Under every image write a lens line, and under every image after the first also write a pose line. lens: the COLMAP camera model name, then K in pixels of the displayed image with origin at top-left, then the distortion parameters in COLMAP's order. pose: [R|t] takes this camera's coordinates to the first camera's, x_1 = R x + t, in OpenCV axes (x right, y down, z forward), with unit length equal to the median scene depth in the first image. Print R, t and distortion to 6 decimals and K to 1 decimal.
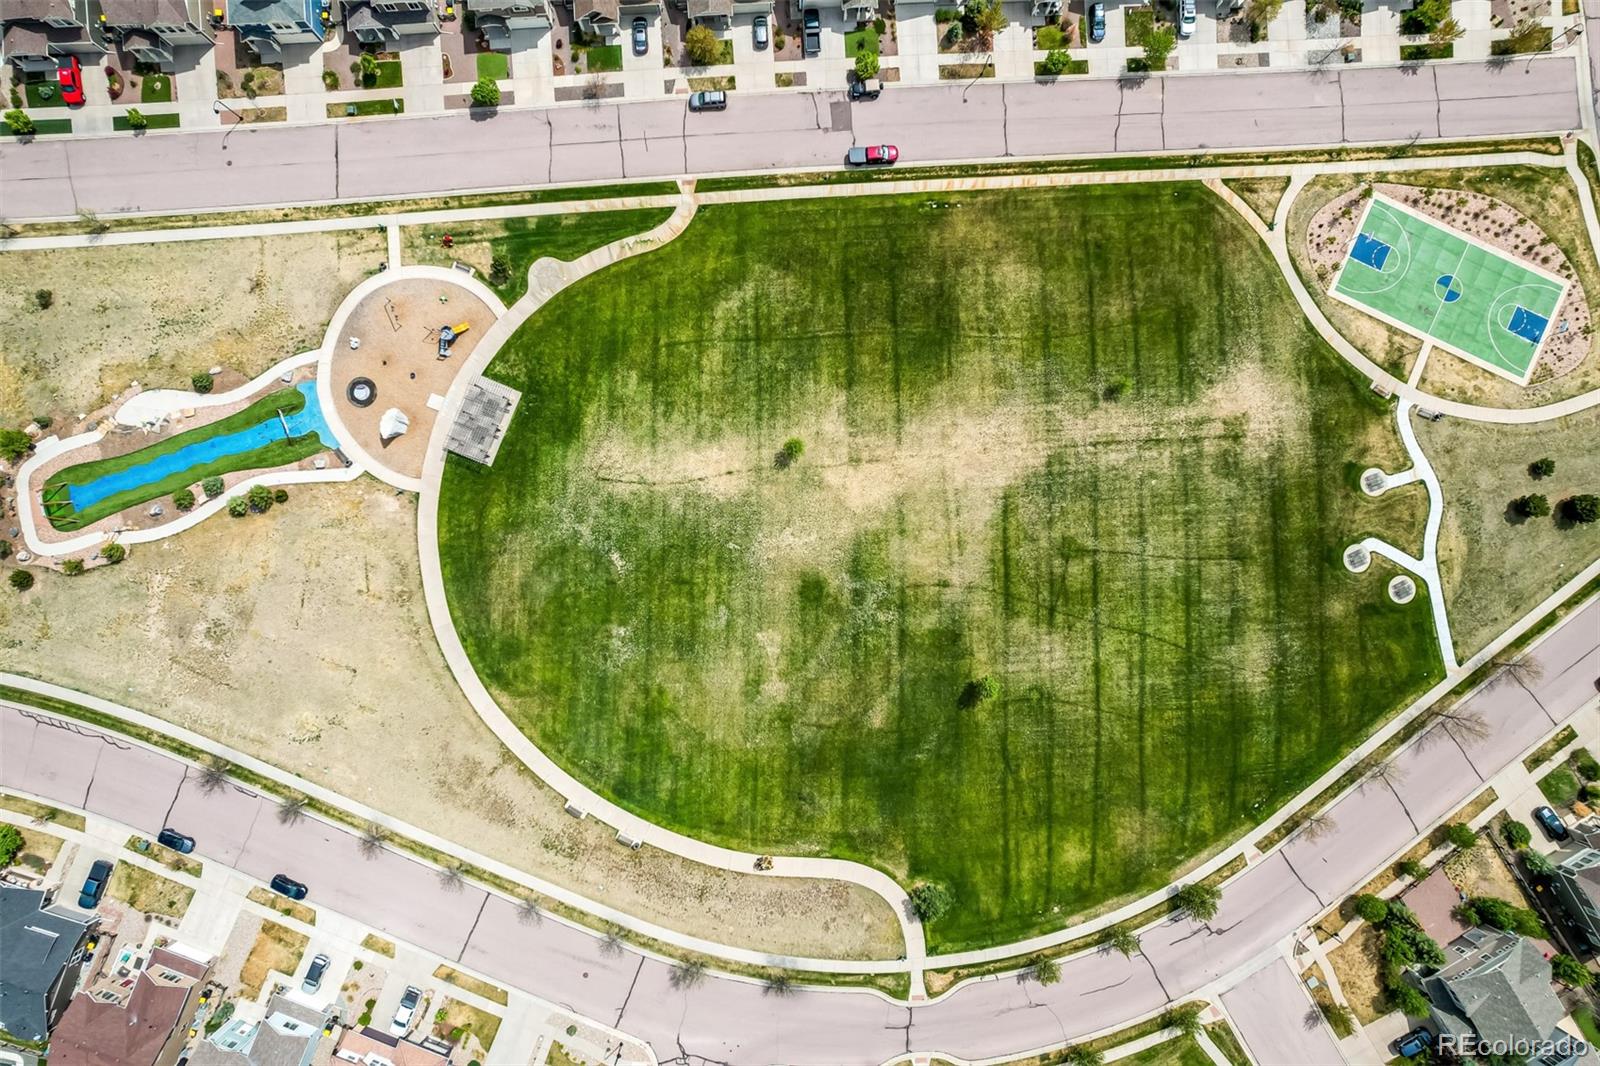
lens RADIAL K [[1024.5, 0, 803.4], [0, 1024.5, 526.2], [0, 0, 1]] dist [-0.079372, 0.072540]
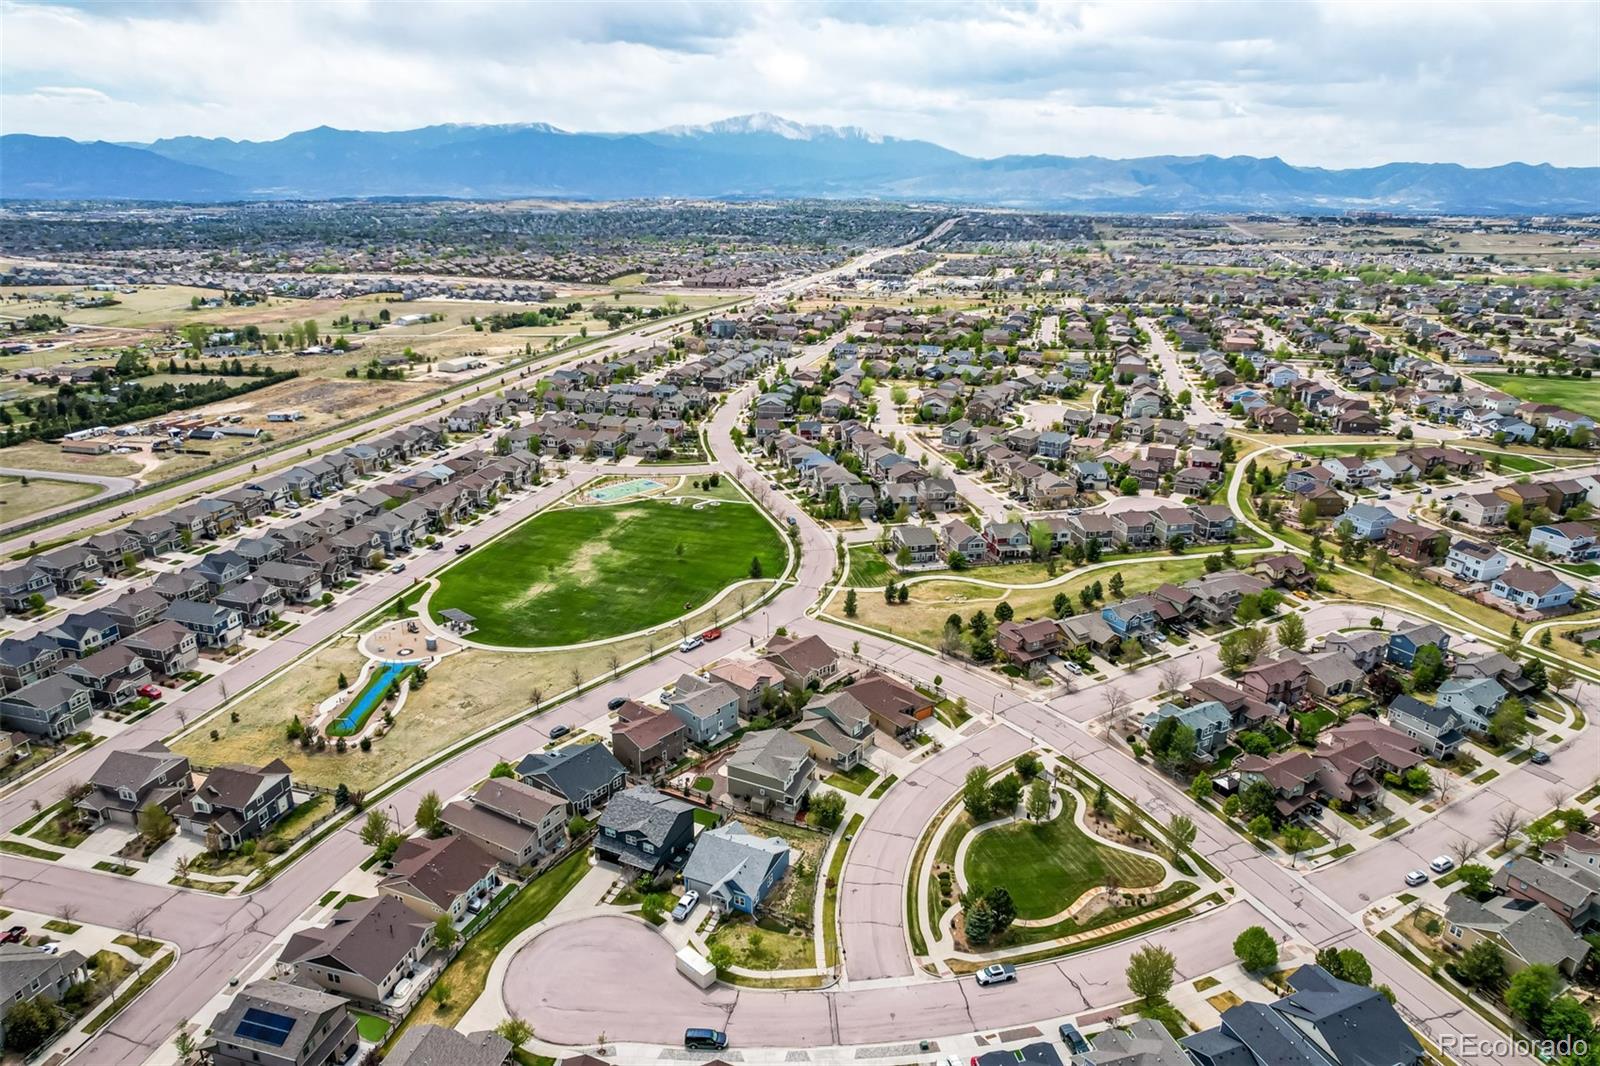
lens RADIAL K [[1024.5, 0, 803.4], [0, 1024.5, 526.2], [0, 0, 1]] dist [-0.079372, 0.072540]
pose [[0.314204, -0.318821, 0.894220, -1.842251], [0.948980, 0.131977, -0.286391, 1.100641], [-0.026709, 0.938581, 0.344023, 0.099593]]
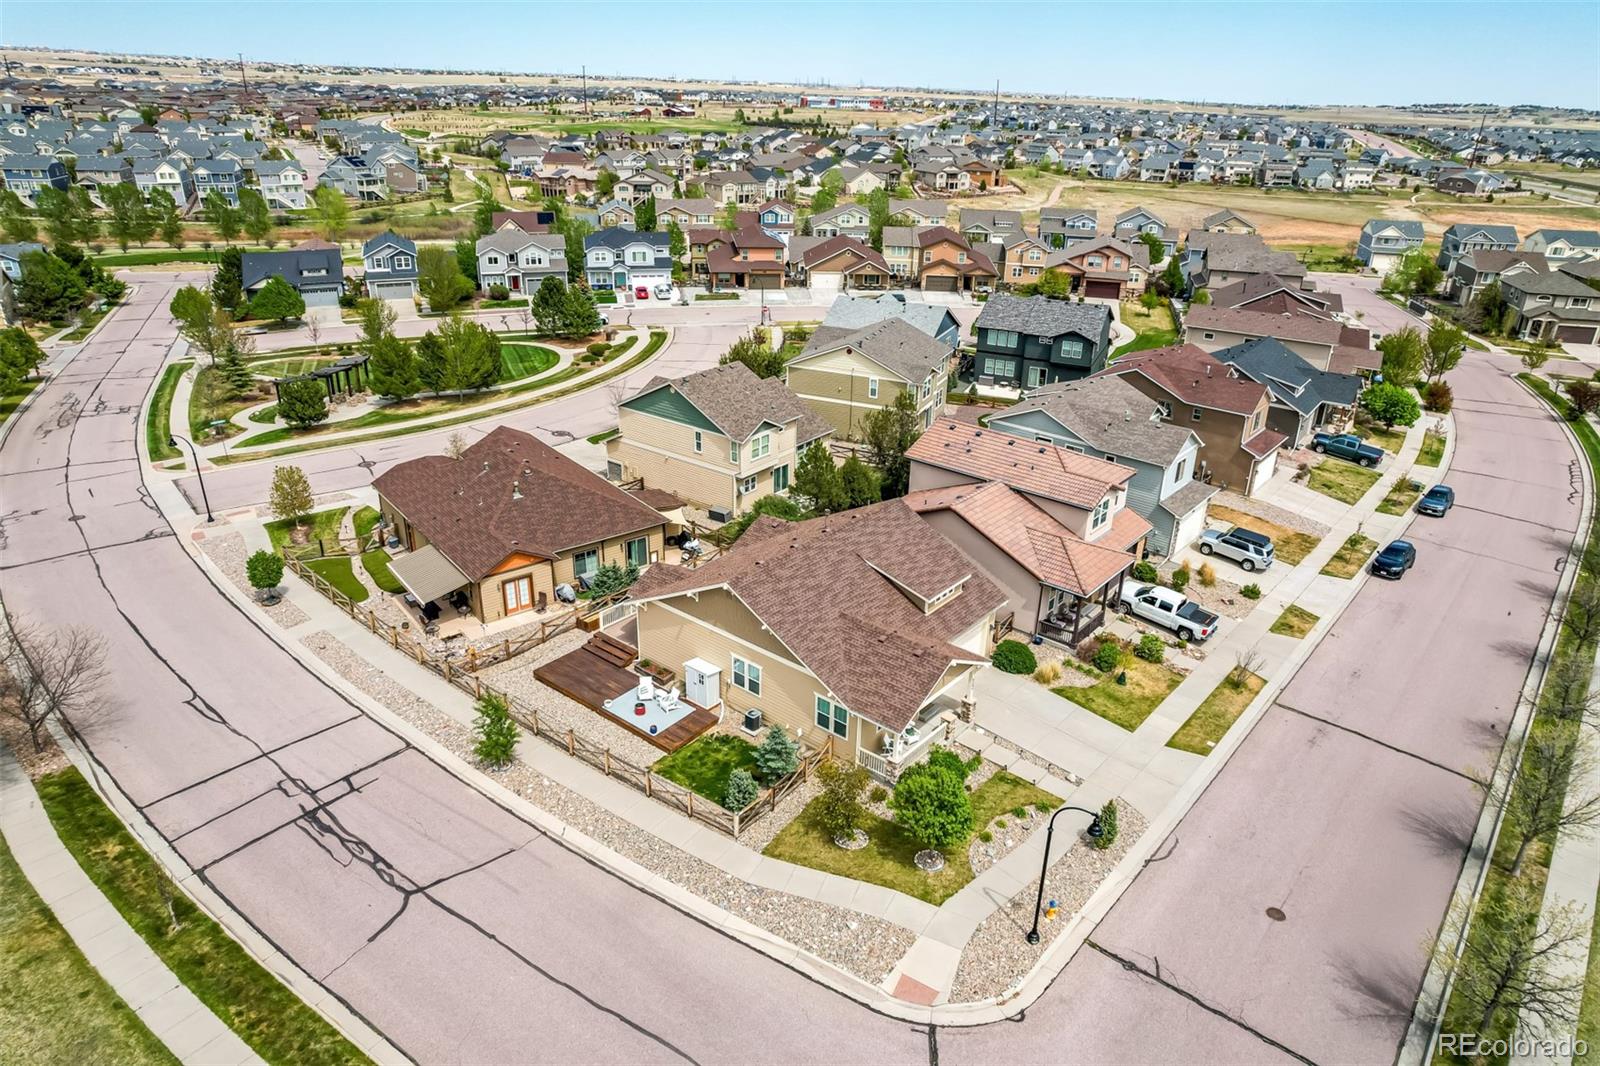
lens RADIAL K [[1024.5, 0, 803.4], [0, 1024.5, 526.2], [0, 0, 1]] dist [-0.079372, 0.072540]
pose [[-0.310245, 0.357775, -0.880764, 0.048230], [-0.950539, -0.131315, 0.281481, 0.498628], [-0.014951, 0.924529, 0.380819, 0.765377]]
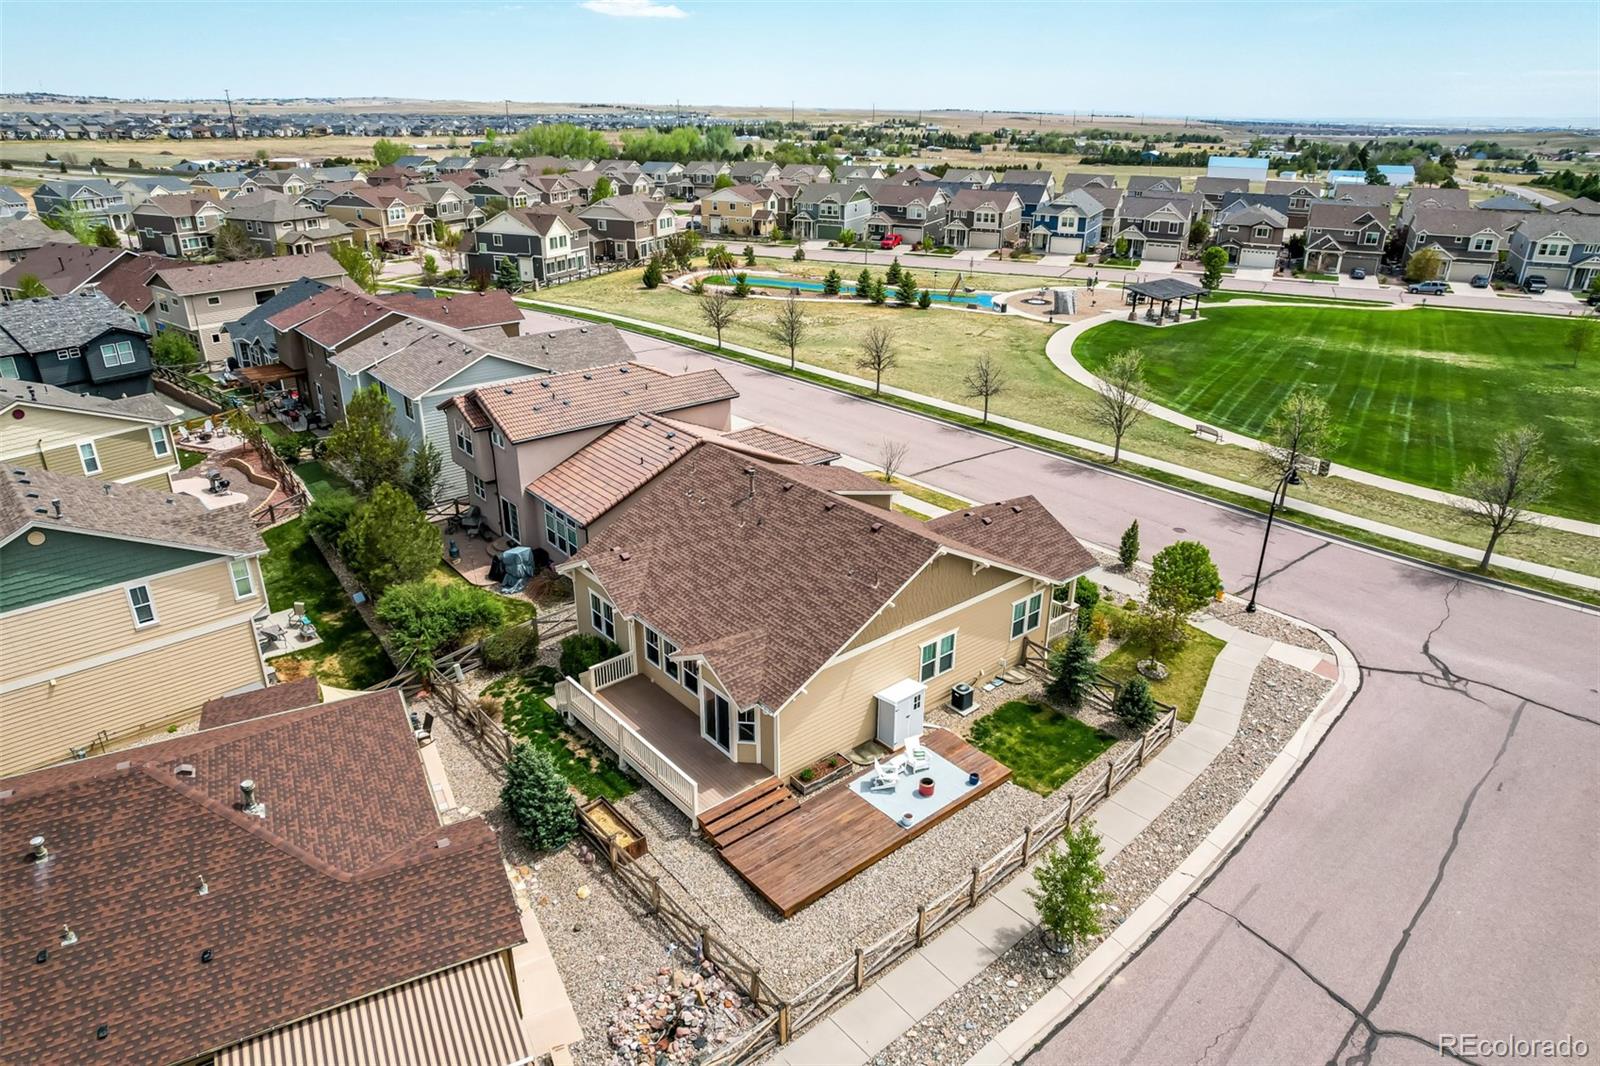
lens RADIAL K [[1024.5, 0, 803.4], [0, 1024.5, 526.2], [0, 0, 1]] dist [-0.079372, 0.072540]
pose [[0.879227, 0.177356, -0.442160, -0.162782], [-0.476189, 0.355066, -0.804470, 0.846679], [0.014318, 0.917863, 0.396639, 0.808468]]
